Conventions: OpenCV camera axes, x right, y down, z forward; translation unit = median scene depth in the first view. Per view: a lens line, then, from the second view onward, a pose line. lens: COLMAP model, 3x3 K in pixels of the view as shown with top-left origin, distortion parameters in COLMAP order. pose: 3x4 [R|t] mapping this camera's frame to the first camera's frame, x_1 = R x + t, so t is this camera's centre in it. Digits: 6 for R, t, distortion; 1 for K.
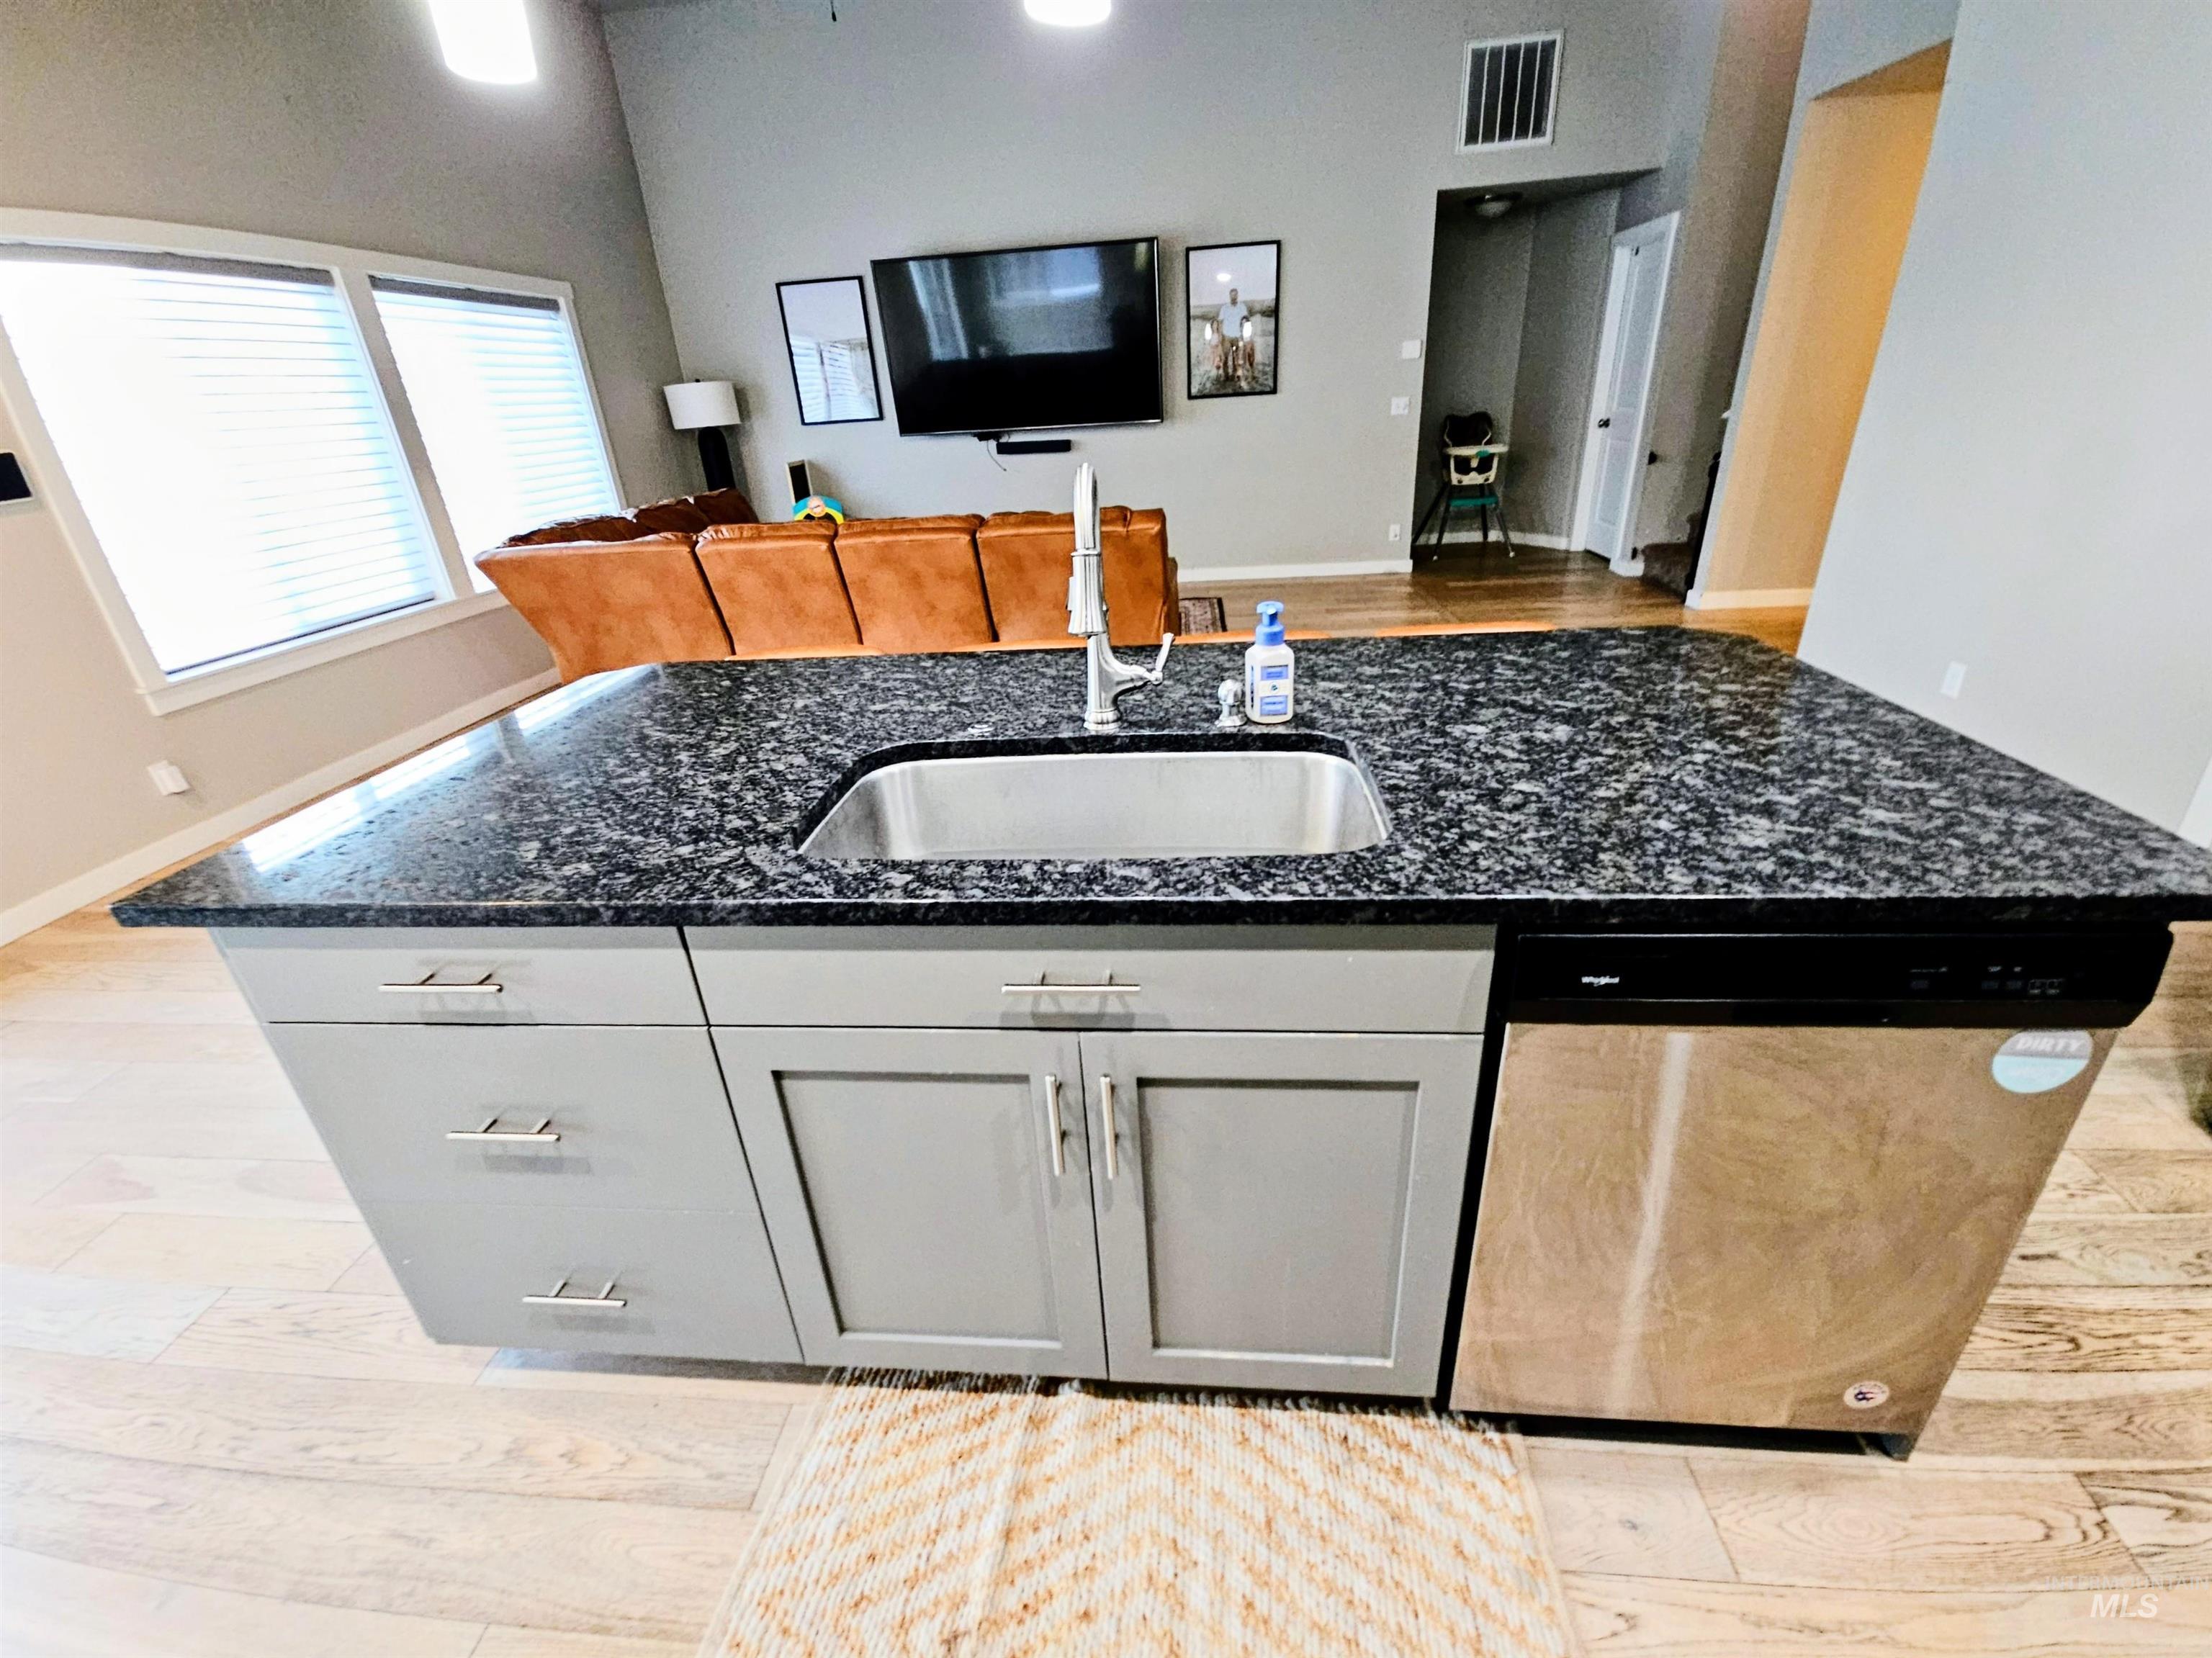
lens RADIAL K [[932.5, 0, 1100.7], [0, 932.5, 824.3], [0, 0, 1]] dist [0.019785, -0.011933]
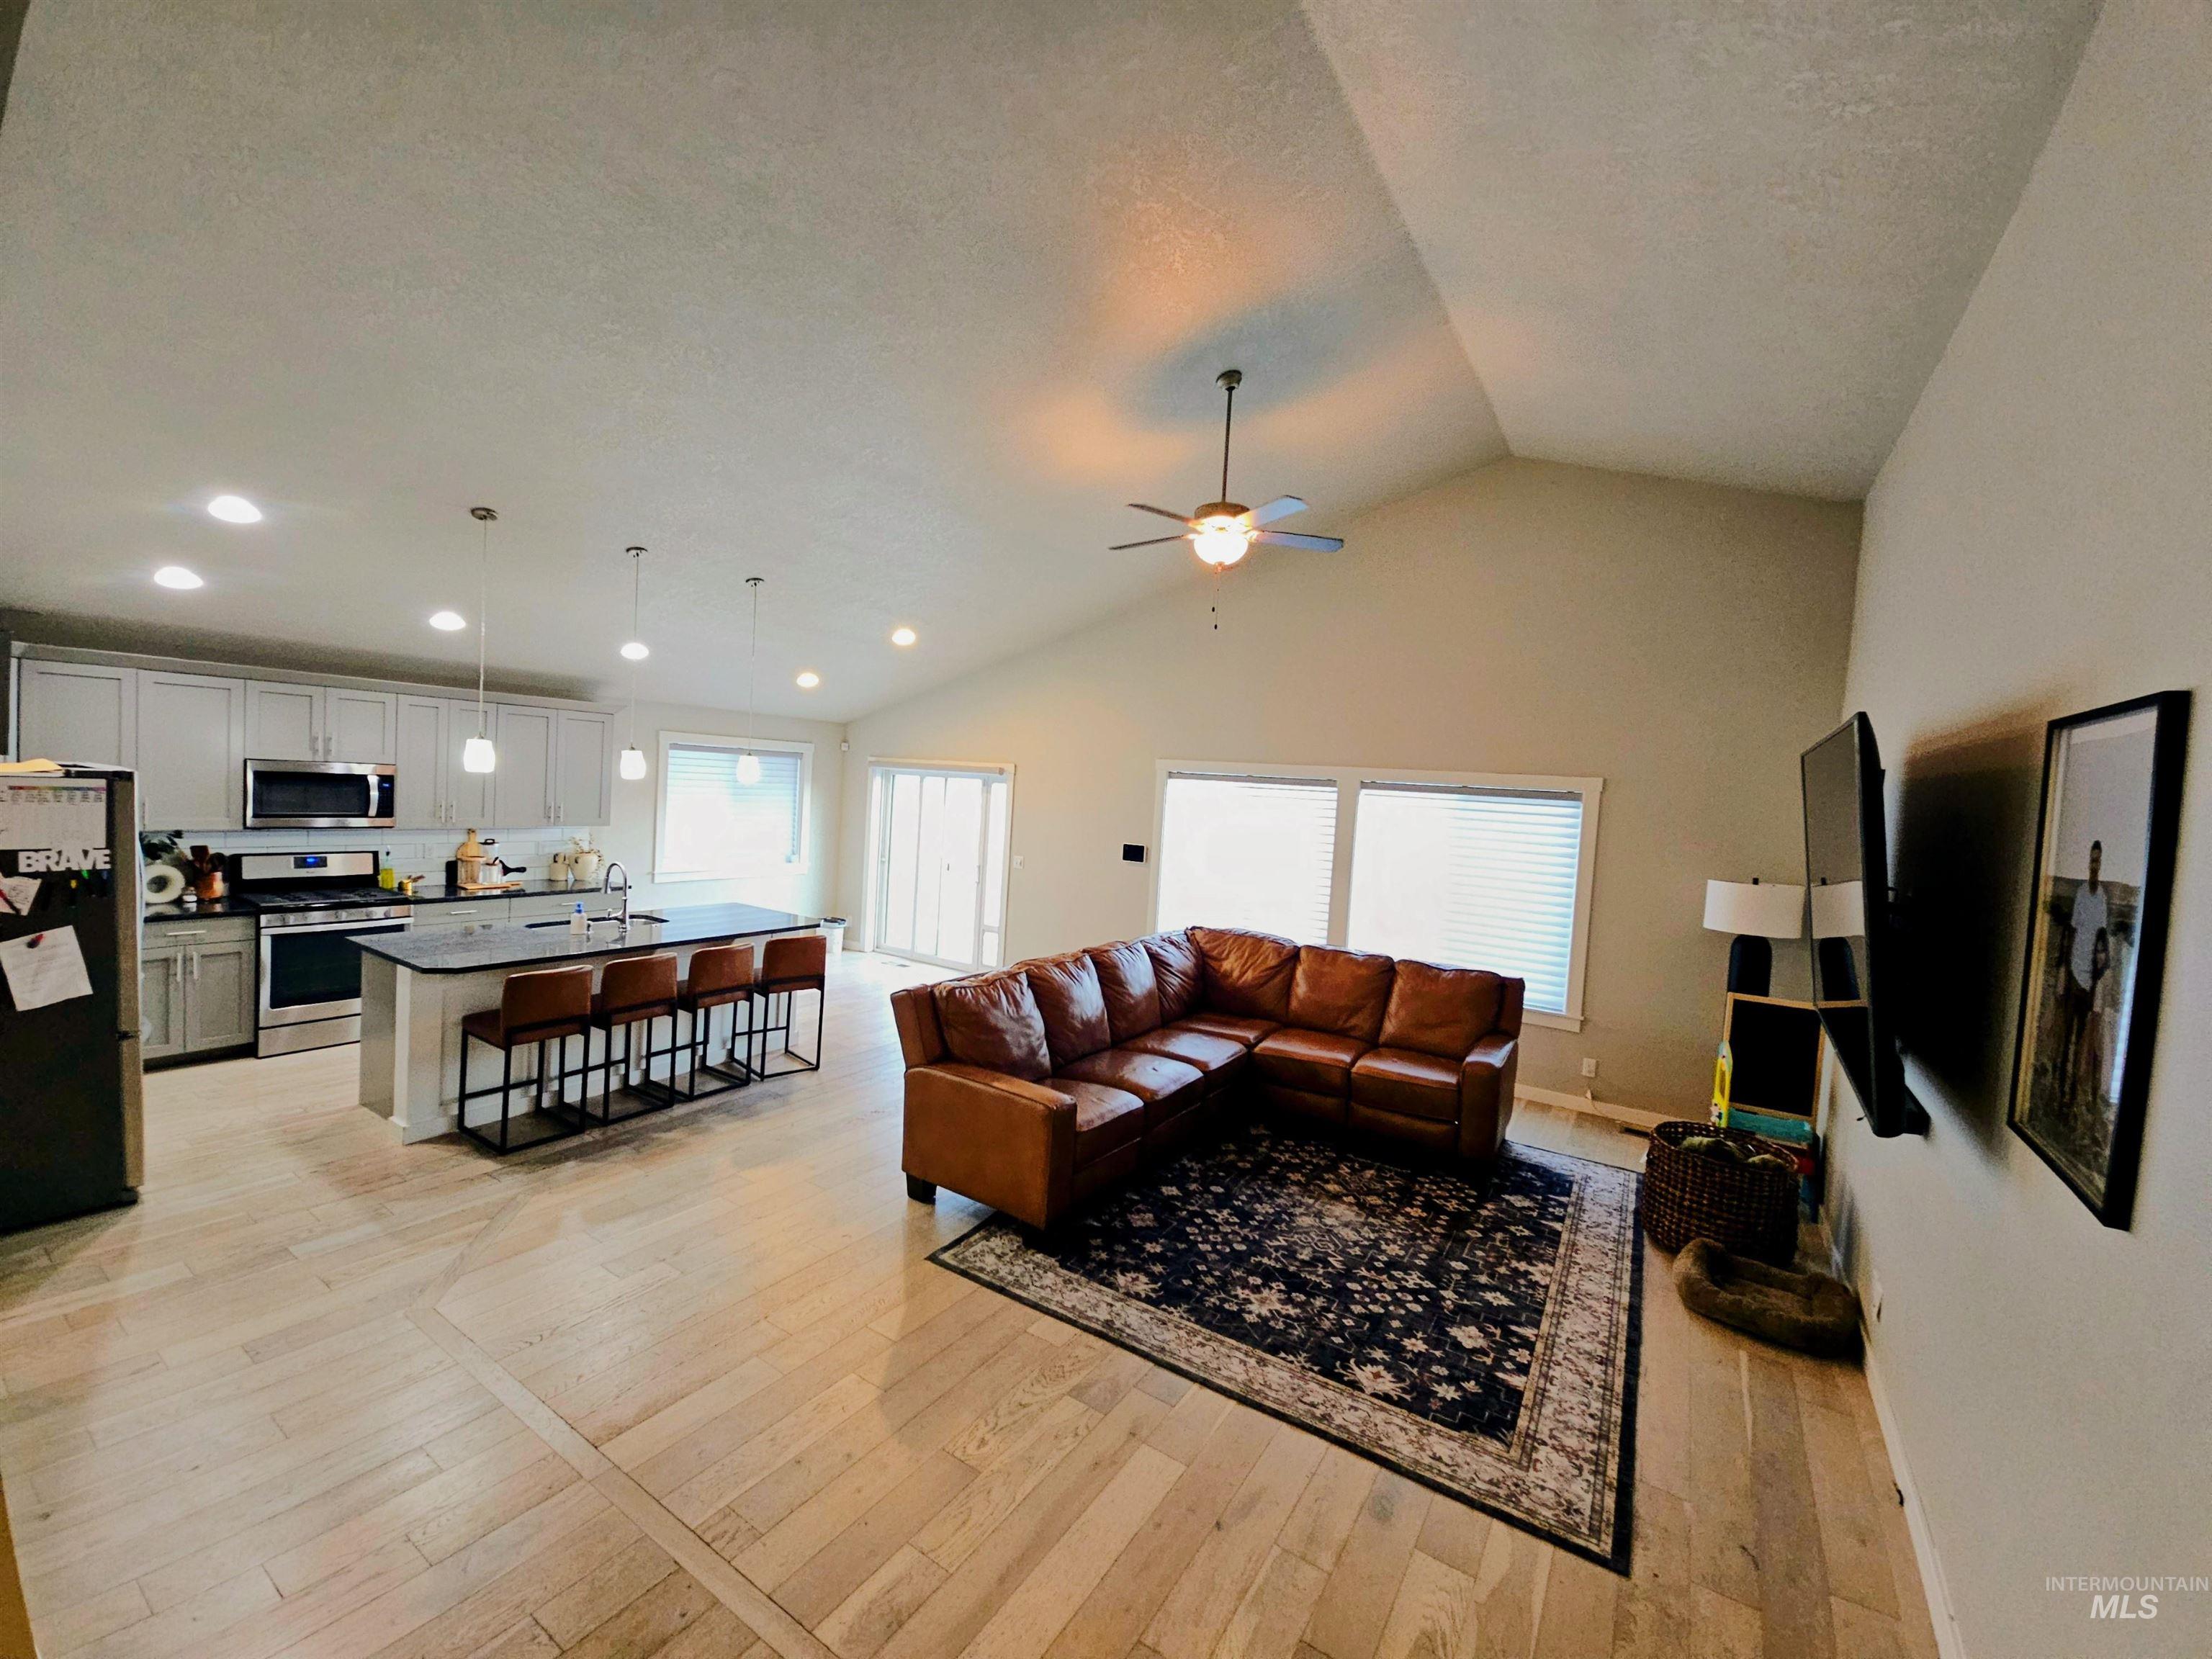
lens RADIAL K [[902.8, 0, 1100.3], [0, 902.8, 822.5], [0, 0, 1]] dist [0.001458, -0.000483]
pose [[-0.469638, 0.074095, -0.879744, 0.599396], [-0.399632, 0.870697, 0.286671, -0.605720], [0.787232, 0.486206, -0.379302, 0.977176]]
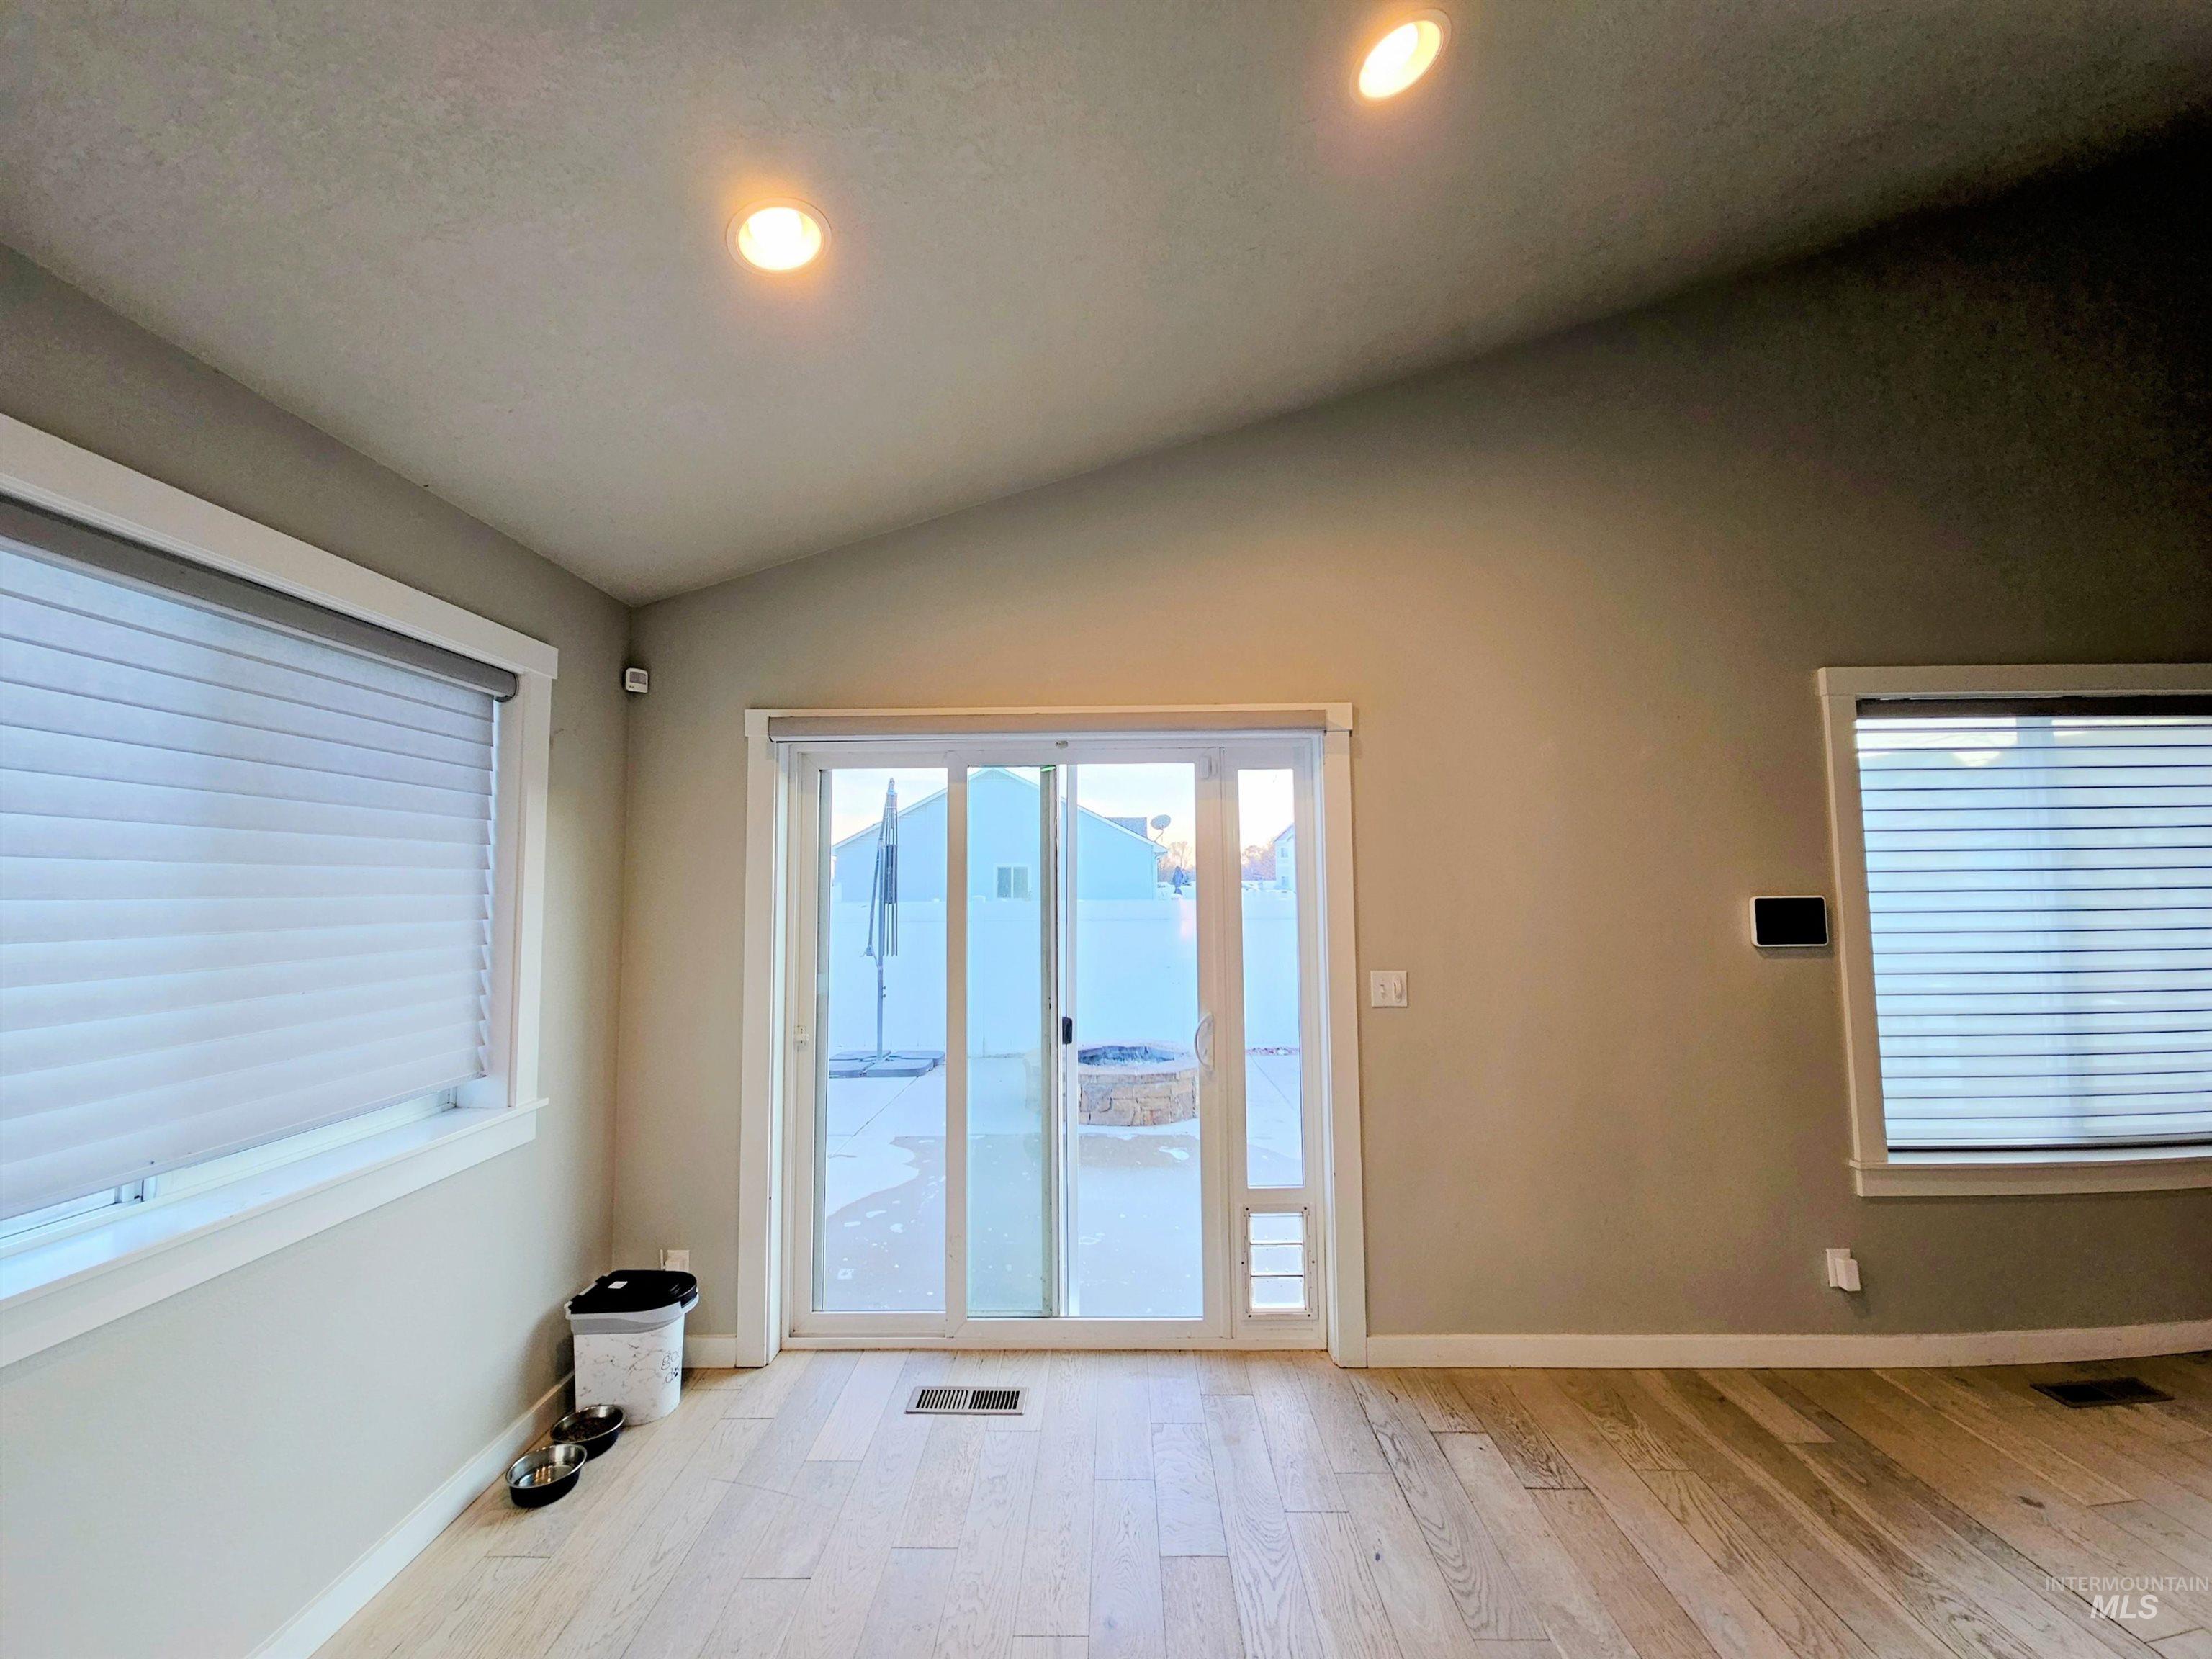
lens RADIAL K [[902.8, 0, 1100.3], [0, 902.8, 822.5], [0, 0, 1]] dist [0.001458, -0.000483]
pose [[0.081464, -0.006354, -0.996656, -0.152720], [-0.417752, 0.907683, -0.039933, -0.062800], [0.904902, 0.419608, 0.071289, 0.113350]]
